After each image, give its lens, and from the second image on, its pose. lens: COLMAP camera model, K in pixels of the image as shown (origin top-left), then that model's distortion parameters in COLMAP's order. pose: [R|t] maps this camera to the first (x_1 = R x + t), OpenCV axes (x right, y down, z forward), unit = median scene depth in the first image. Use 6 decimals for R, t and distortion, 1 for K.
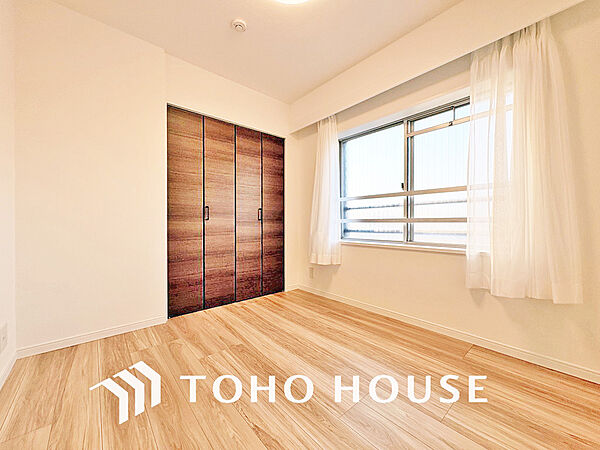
lens RADIAL K [[239.6, 0, 302.4], [0, 239.6, 223.7], [0, 0, 1]] dist [0.000368, -0.000208]
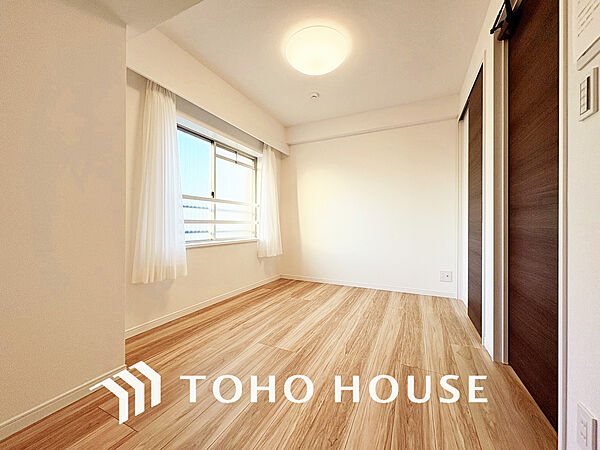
lens RADIAL K [[239.6, 0, 301.7], [0, 239.6, 225.1], [0, 0, 1]] dist [0.000368, -0.000208]
pose [[-0.391339, 0.009096, 0.920202, -0.884035], [0.013345, 0.999902, -0.004208, 0.014039], [-0.920150, 0.010634, -0.391422, 1.067865]]
